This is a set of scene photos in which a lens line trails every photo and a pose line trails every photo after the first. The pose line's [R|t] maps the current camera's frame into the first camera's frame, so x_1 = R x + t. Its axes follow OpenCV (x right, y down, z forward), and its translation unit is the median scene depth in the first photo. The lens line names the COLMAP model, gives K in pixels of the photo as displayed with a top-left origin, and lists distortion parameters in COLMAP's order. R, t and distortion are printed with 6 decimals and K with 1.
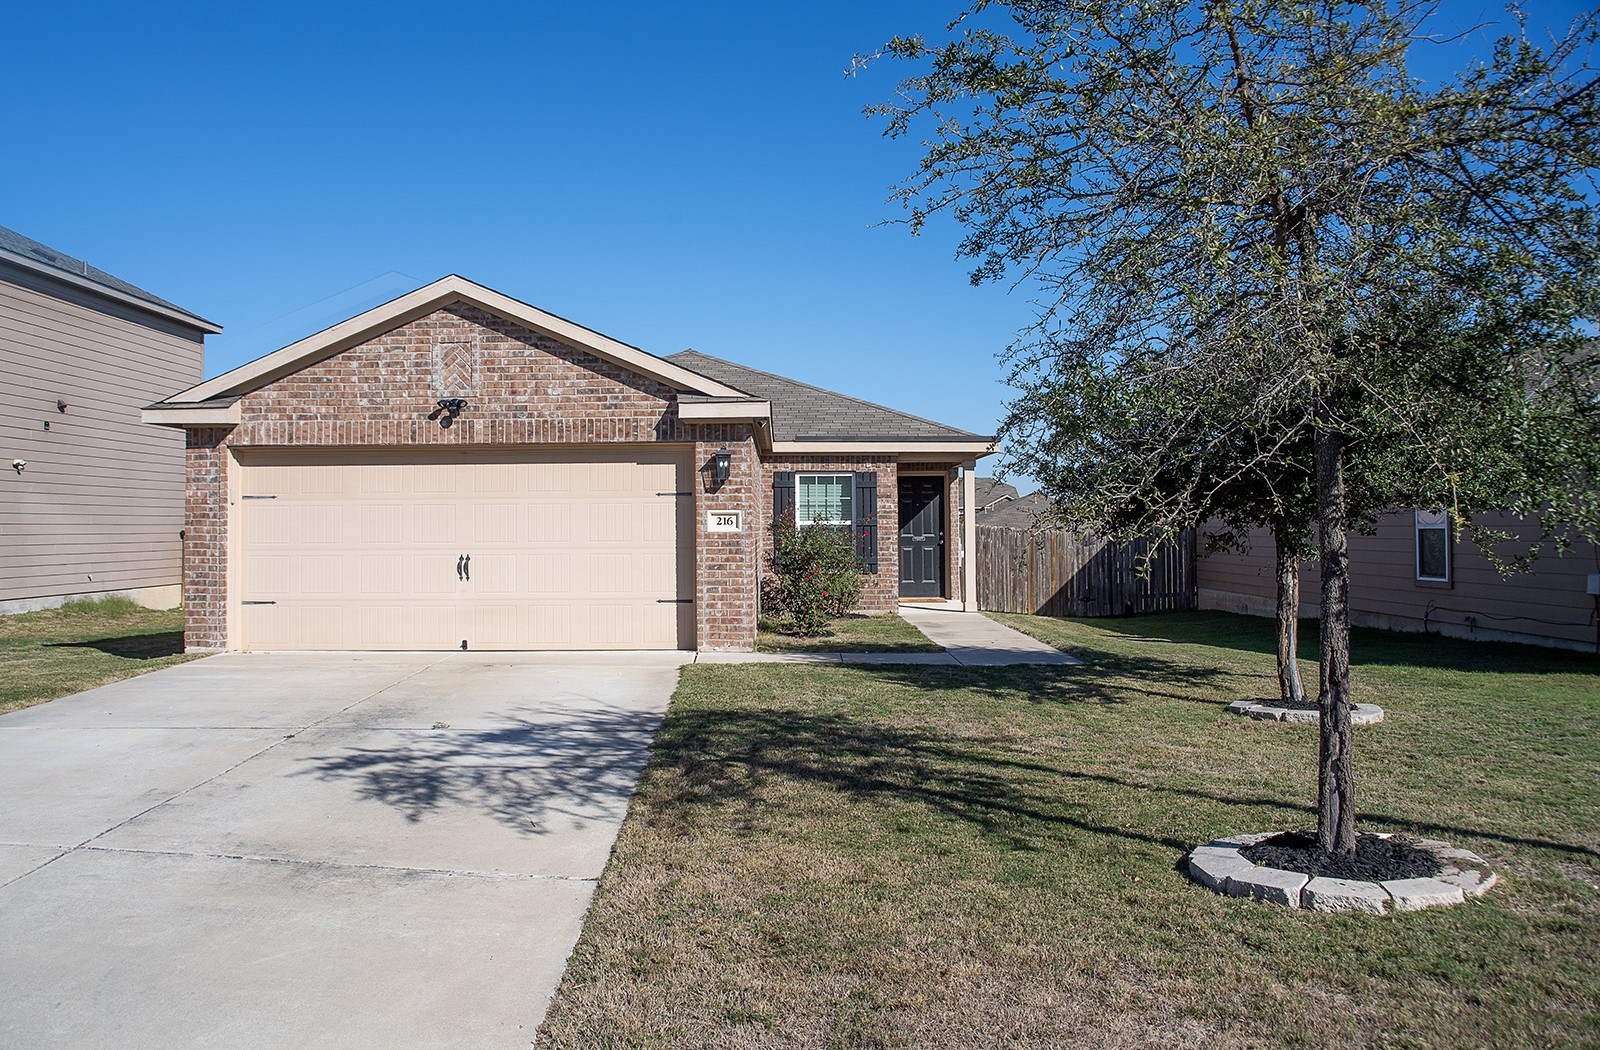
lens RADIAL K [[1311.5, 0, 800.0], [0, 1311.5, 525.0], [0, 0, 1]] dist [-0.002800, -0.001372]
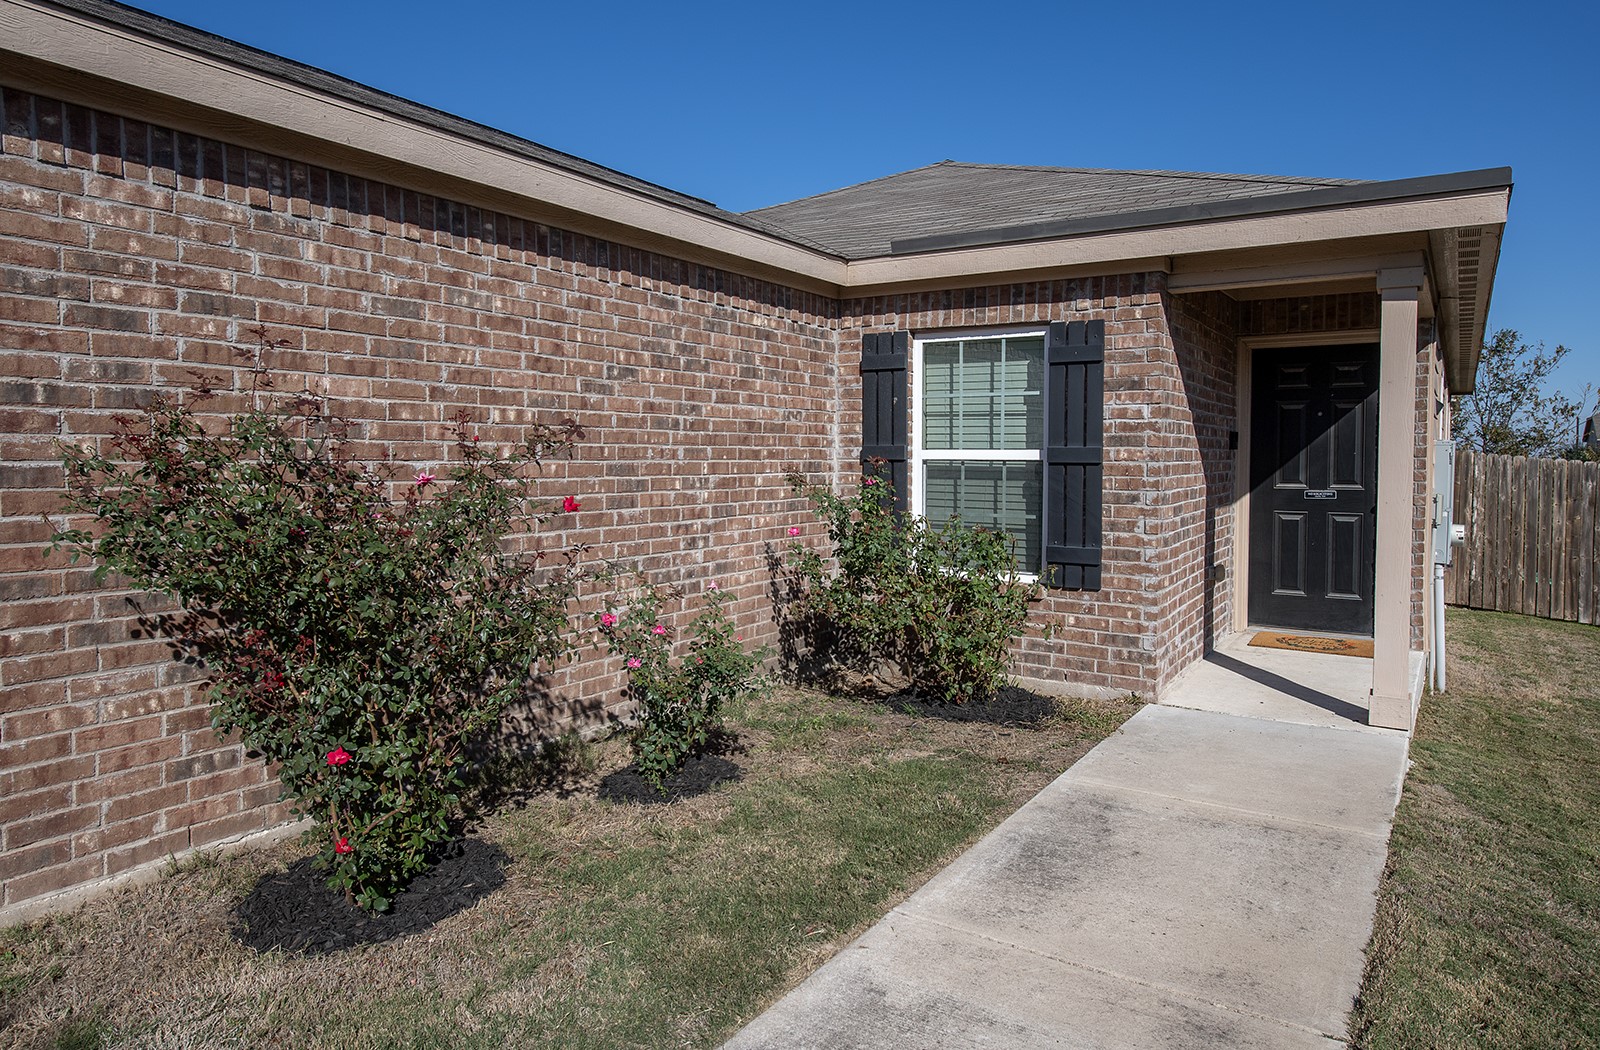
lens RADIAL K [[998.6, 0, 800.0], [0, 998.6, 491.7], [0, 0, 1]] dist [0.000611, 0.000109]
pose [[0.827519, 0.030170, -0.560627, 0.215932], [-0.008304, 0.999104, 0.041509, -0.003897], [0.561377, -0.029694, 0.827027, 1.040372]]
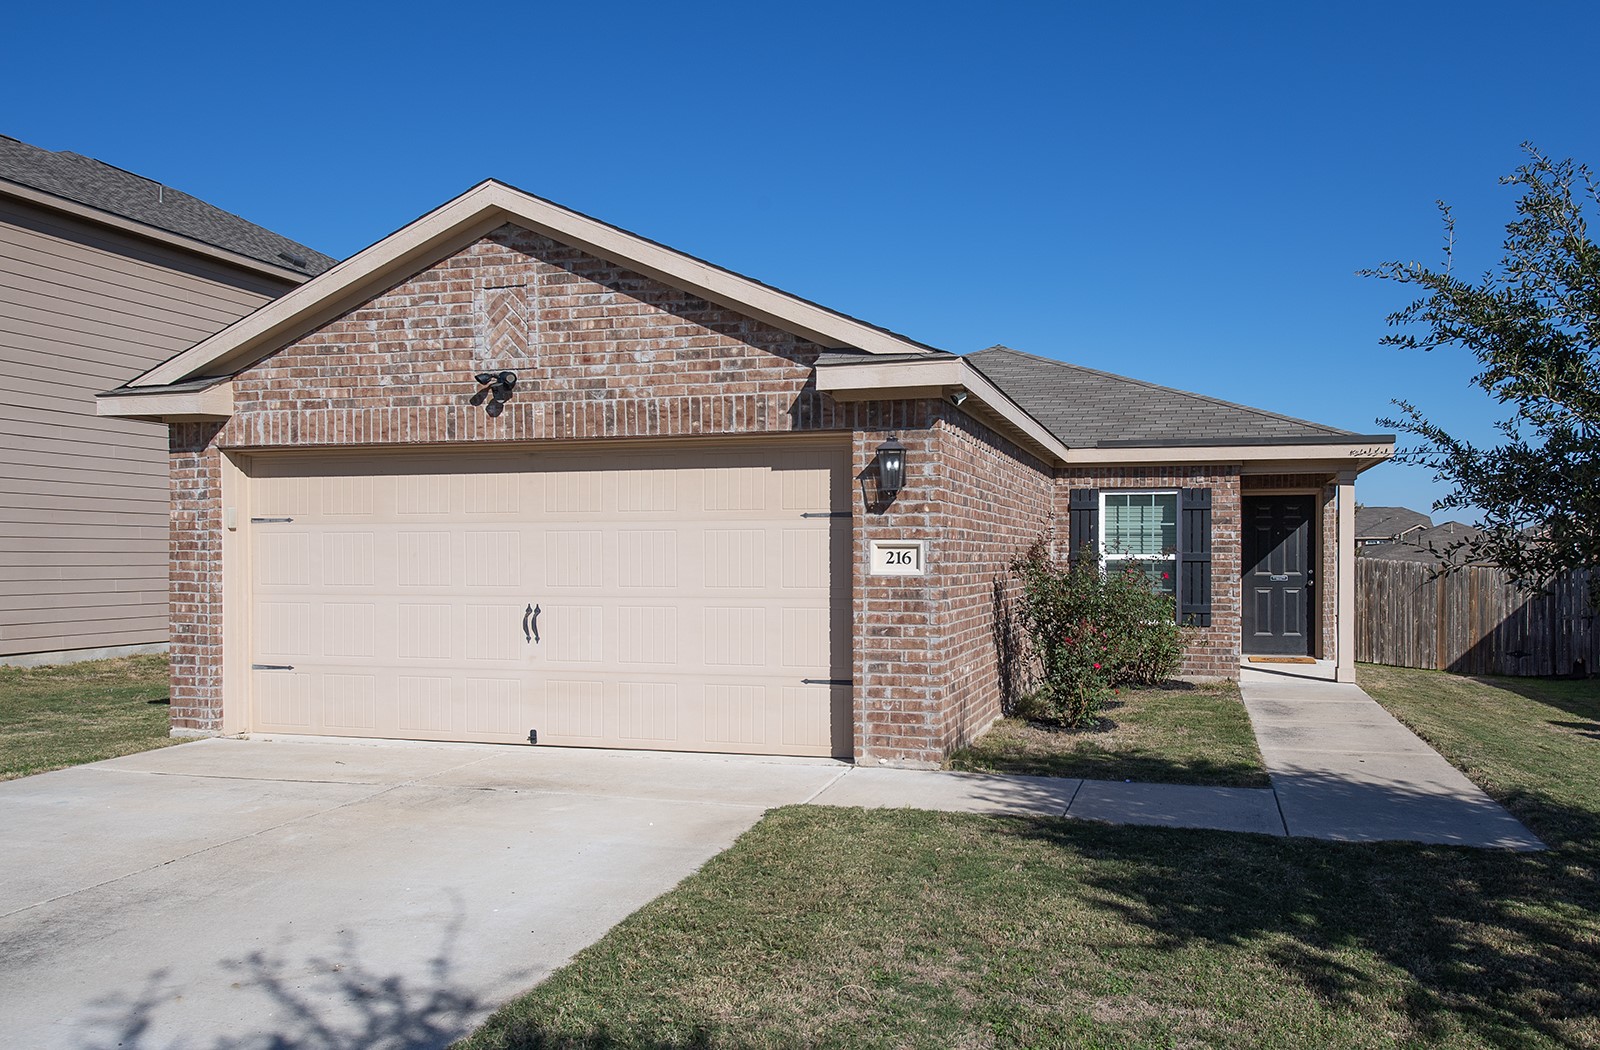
lens RADIAL K [[1176.9, 0, 911.3], [0, 1176.9, 588.0], [0, 0, 1]] dist [0.037981, -0.000834]
pose [[0.968802, 0.012272, -0.247531, 0.087326], [-0.004909, 0.999528, 0.030338, -0.005608], [0.247786, -0.028176, 0.968405, 0.462327]]
